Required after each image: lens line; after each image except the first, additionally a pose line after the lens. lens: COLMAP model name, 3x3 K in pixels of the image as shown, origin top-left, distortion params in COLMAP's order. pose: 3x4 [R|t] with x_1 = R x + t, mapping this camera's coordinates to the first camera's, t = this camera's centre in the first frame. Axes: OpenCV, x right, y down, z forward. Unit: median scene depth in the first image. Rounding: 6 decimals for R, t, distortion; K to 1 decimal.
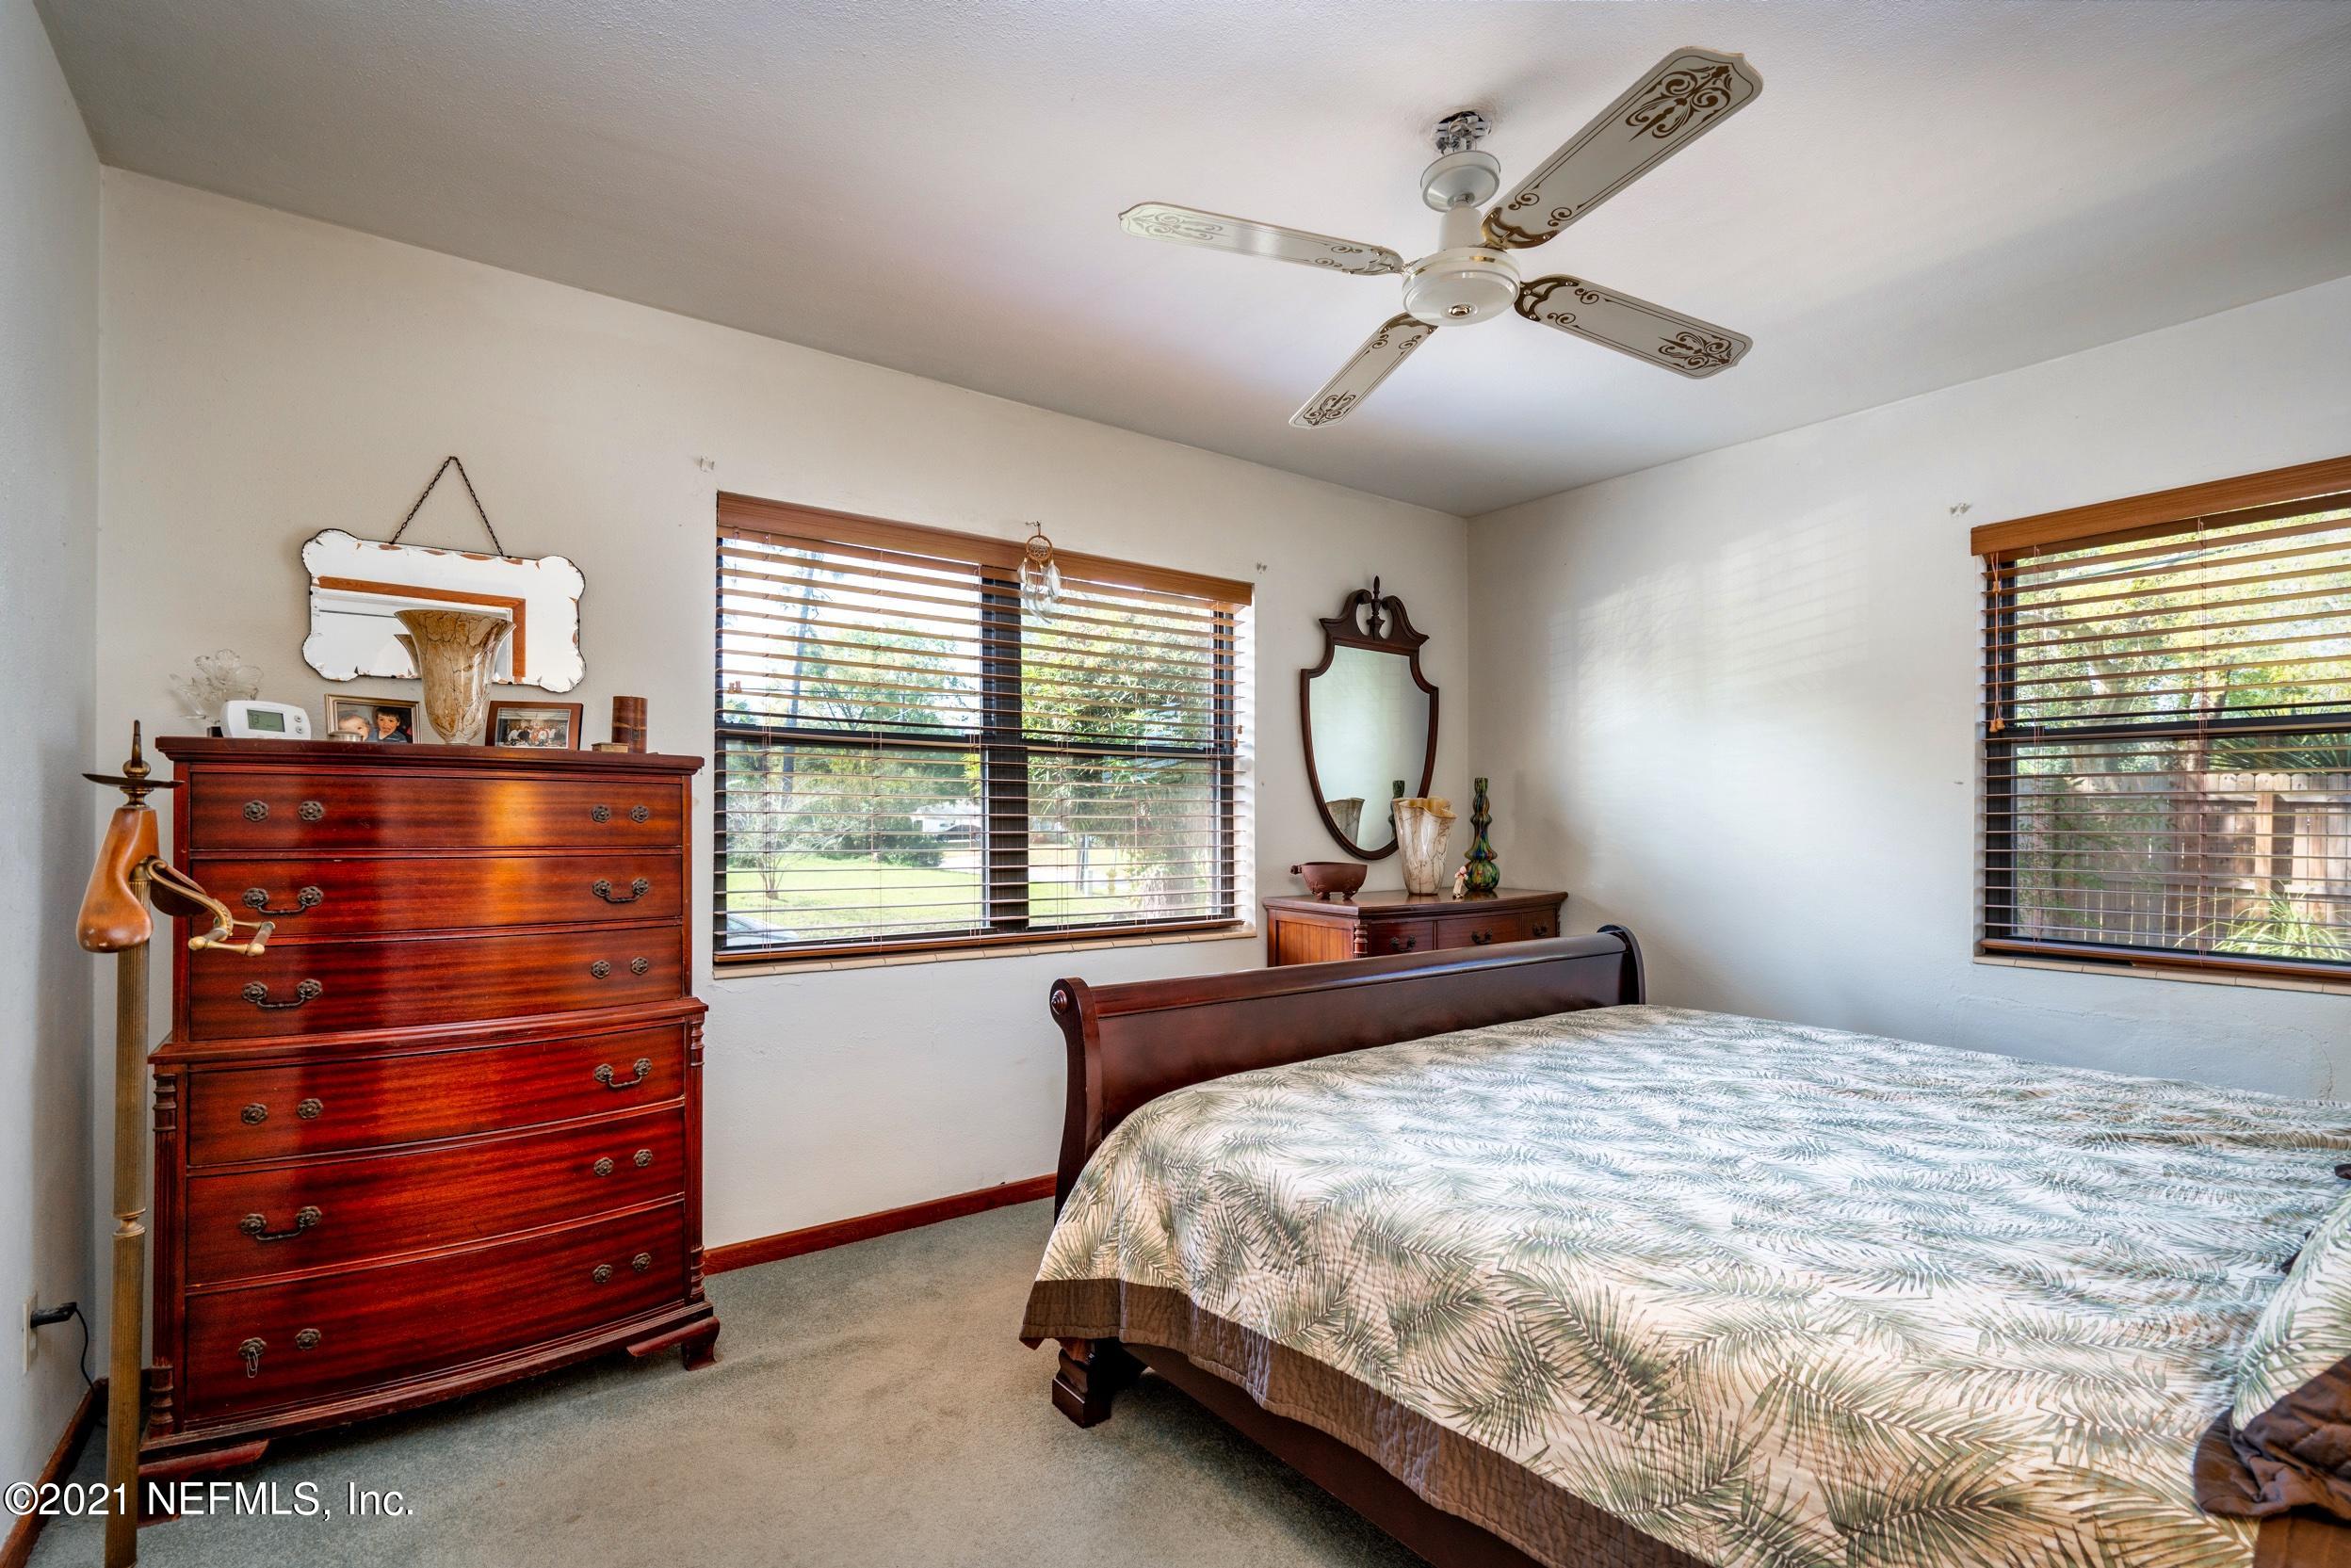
lens RADIAL K [[1103.5, 0, 1176.4], [0, 1103.5, 818.5], [0, 0, 1]] dist [-0.000559, 0.000000]
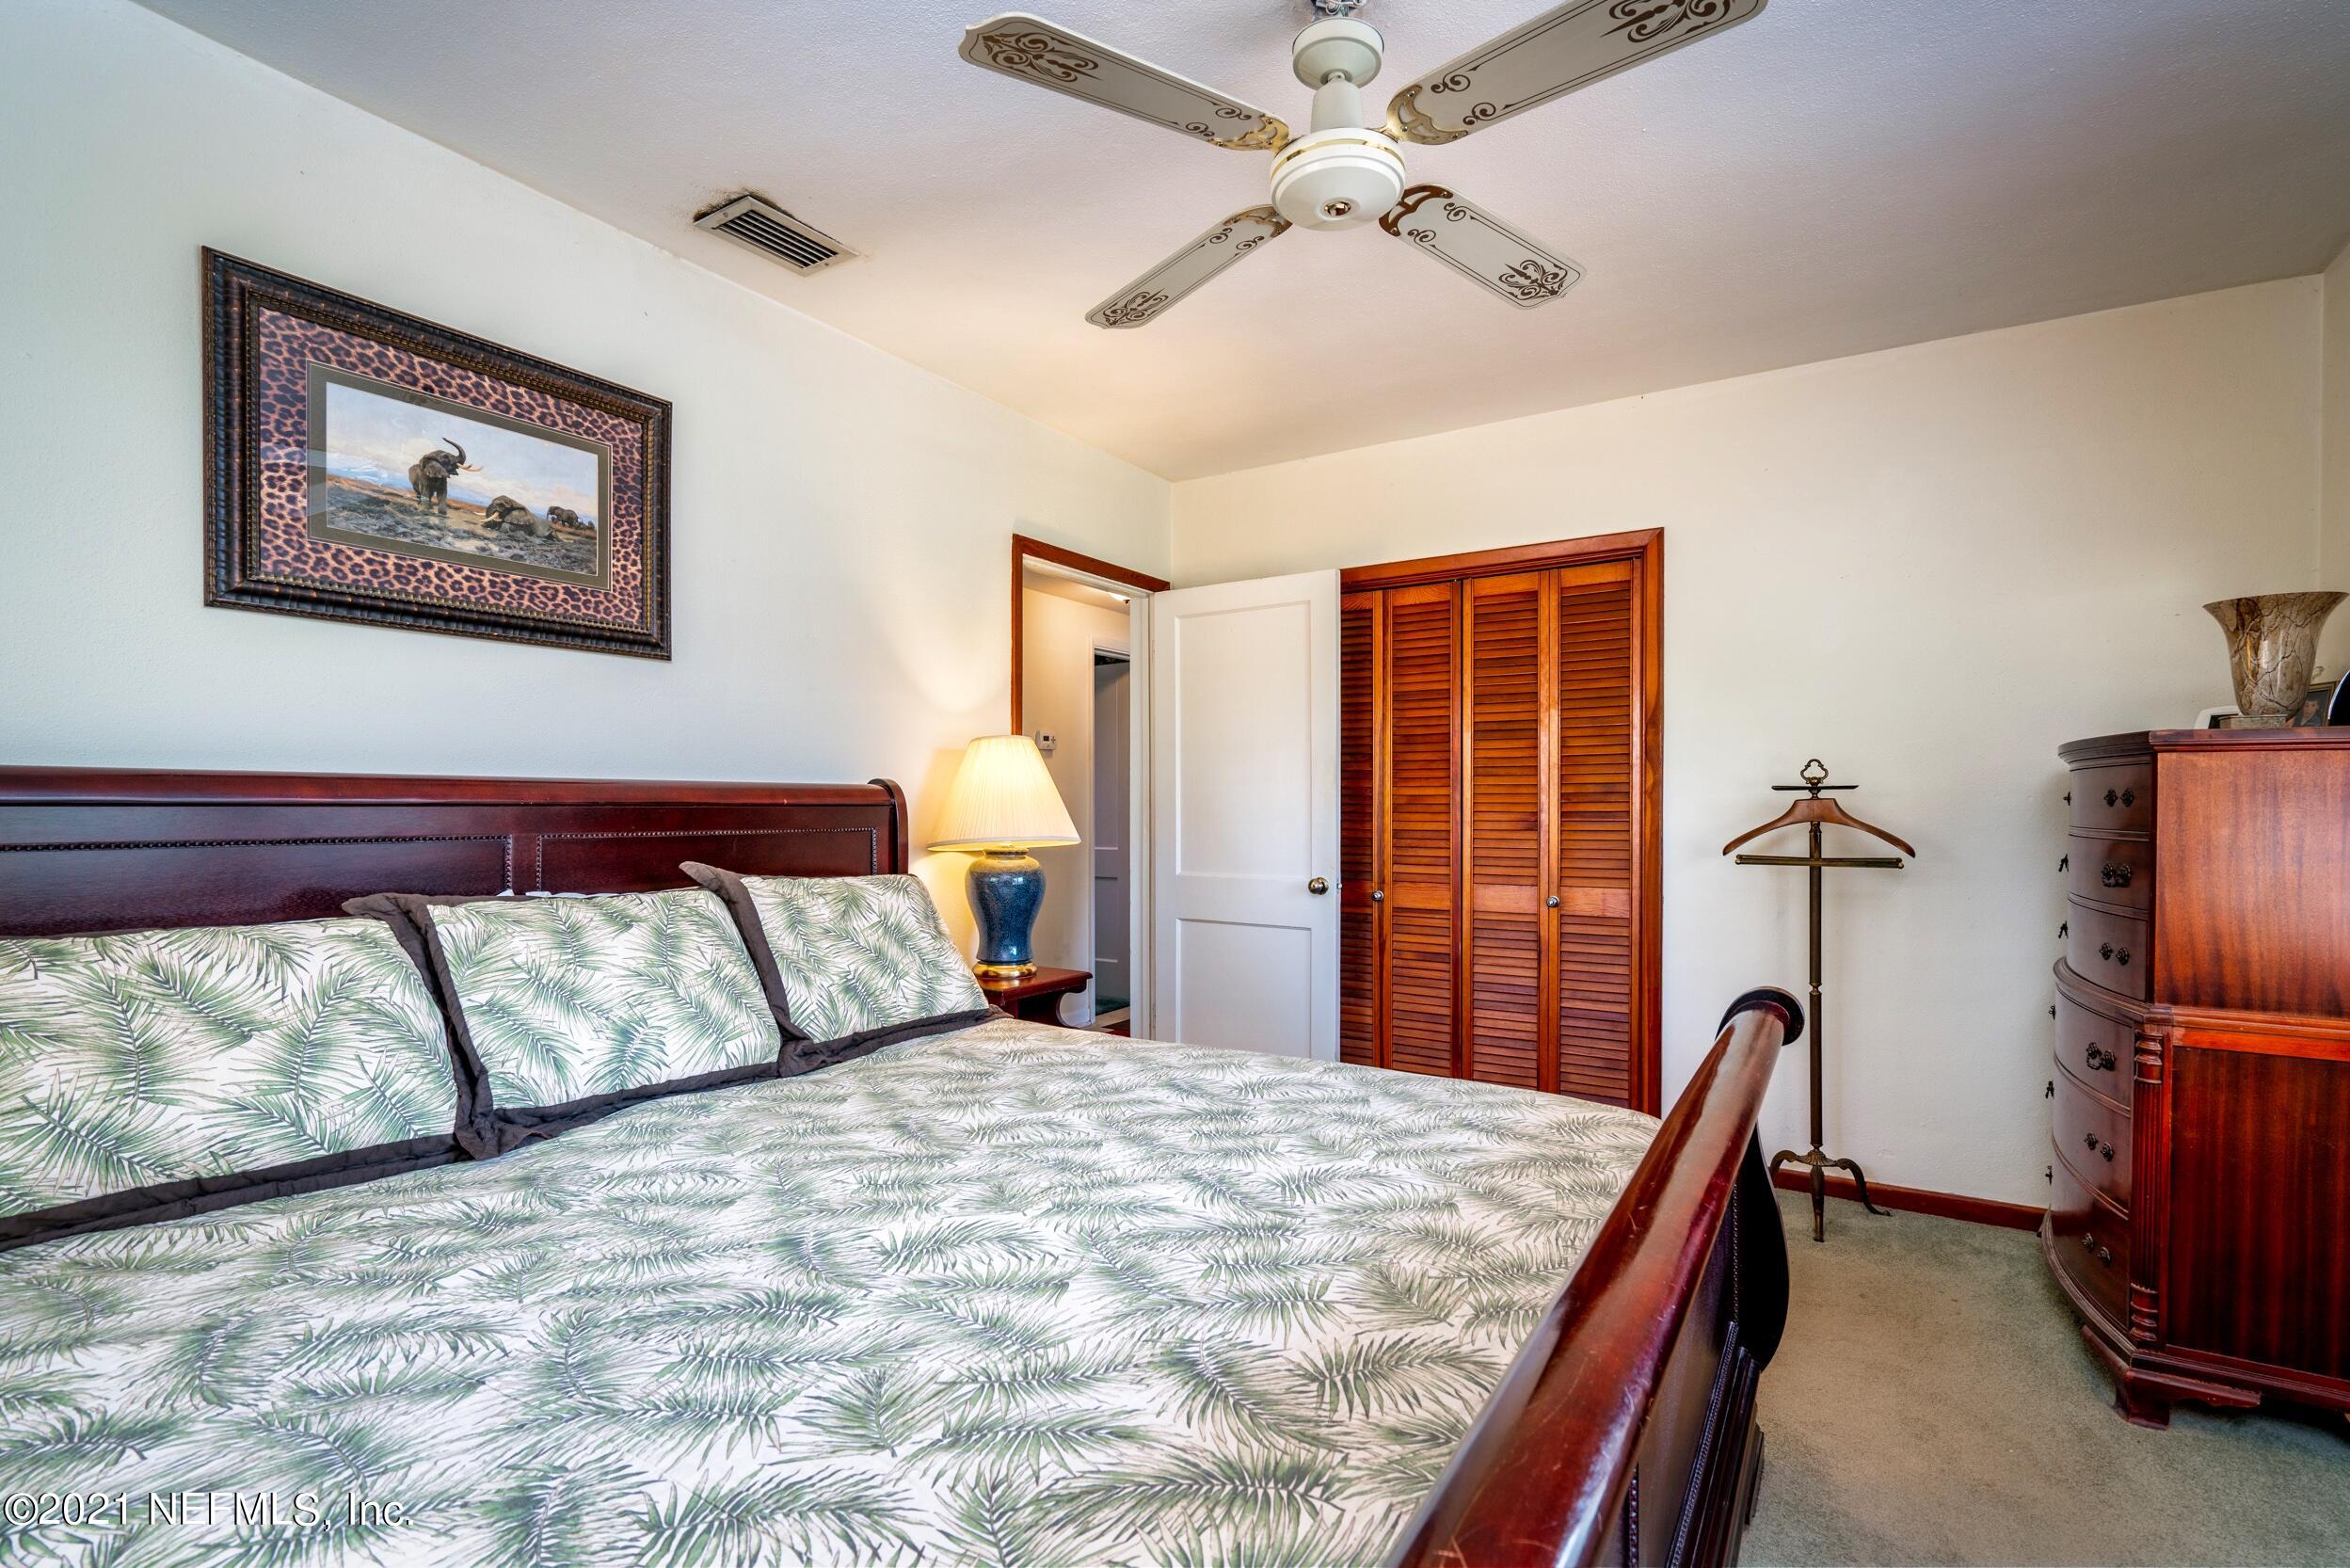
lens RADIAL K [[1103.2, 0, 1175.9], [0, 1103.2, 818.5], [0, 0, 1]] dist [-0.000559, 0.000000]
pose [[-0.920756, 0.002087, -0.390133, 0.824846], [-0.001338, 0.999963, 0.008509, 0.005262], [0.390136, 0.008357, -0.920719, 2.004645]]
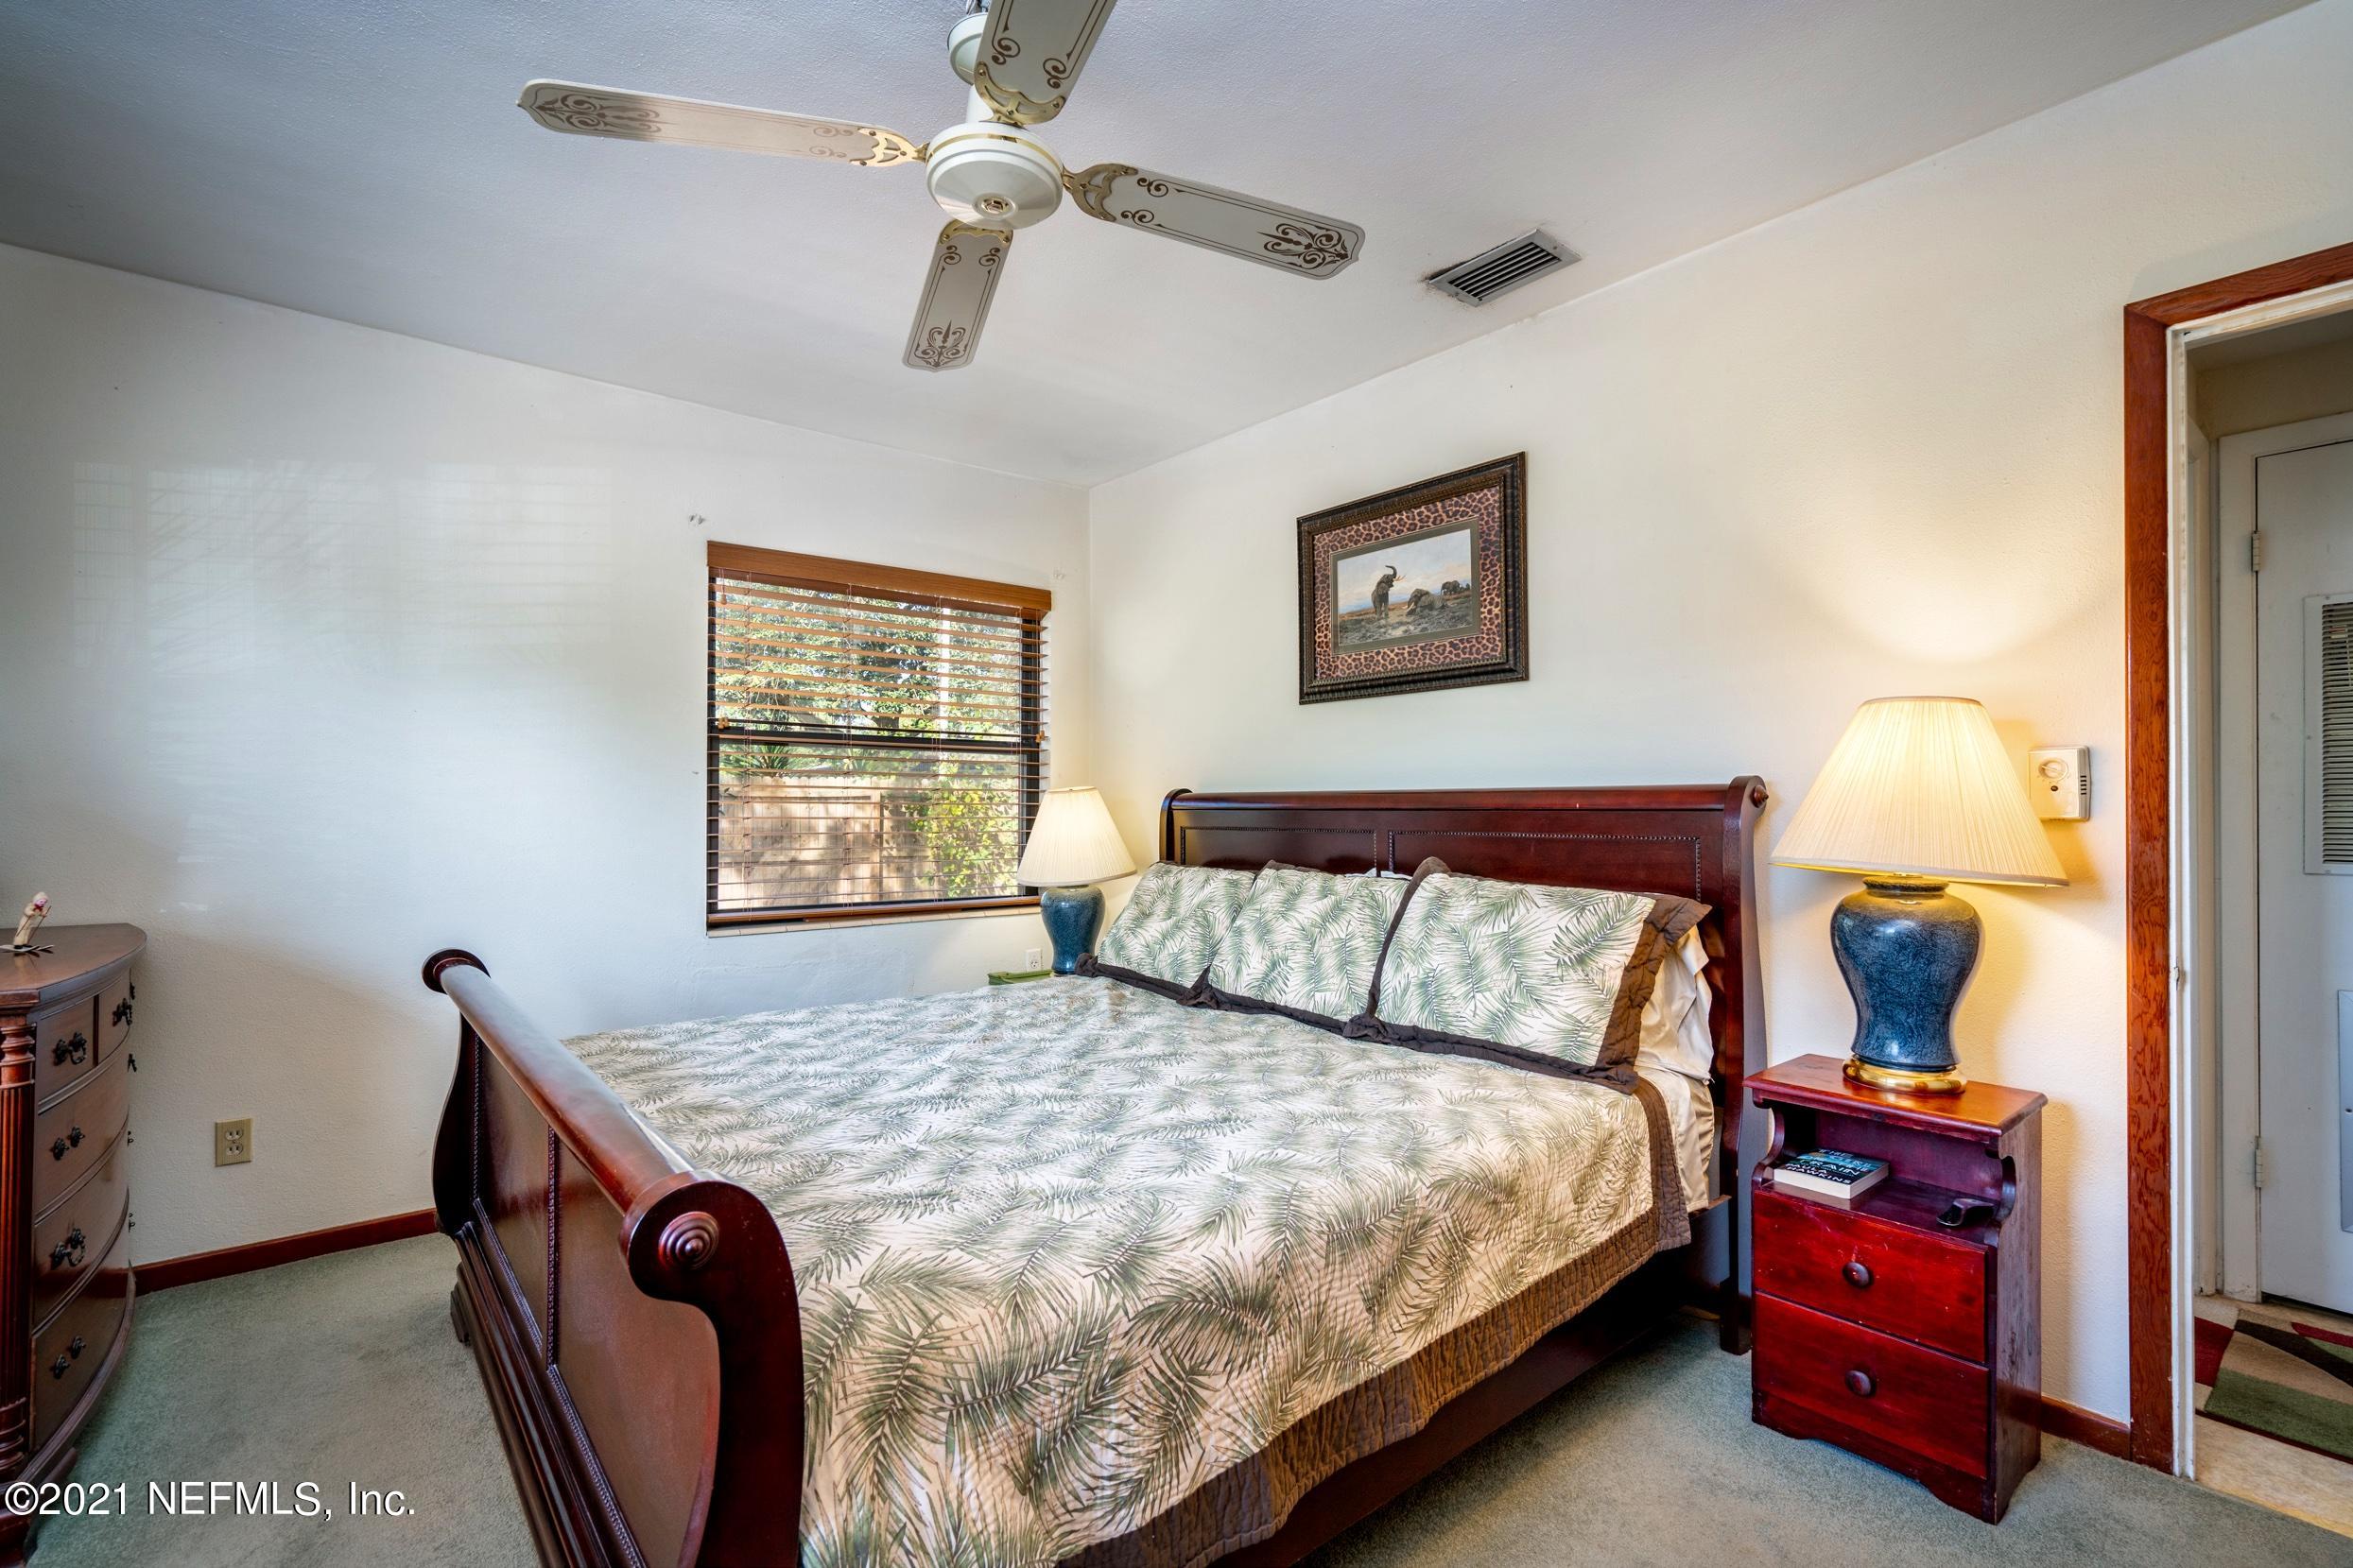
lens RADIAL K [[1089.2, 0, 1177.5], [0, 1089.2, 801.2], [0, 0, 1]] dist [-0.012117, 0.000045]
pose [[-0.079425, 0.007486, 0.996813, -0.662617], [-0.004107, 0.999961, -0.007837, 0.003064], [-0.996832, -0.004716, -0.079392, 1.057891]]
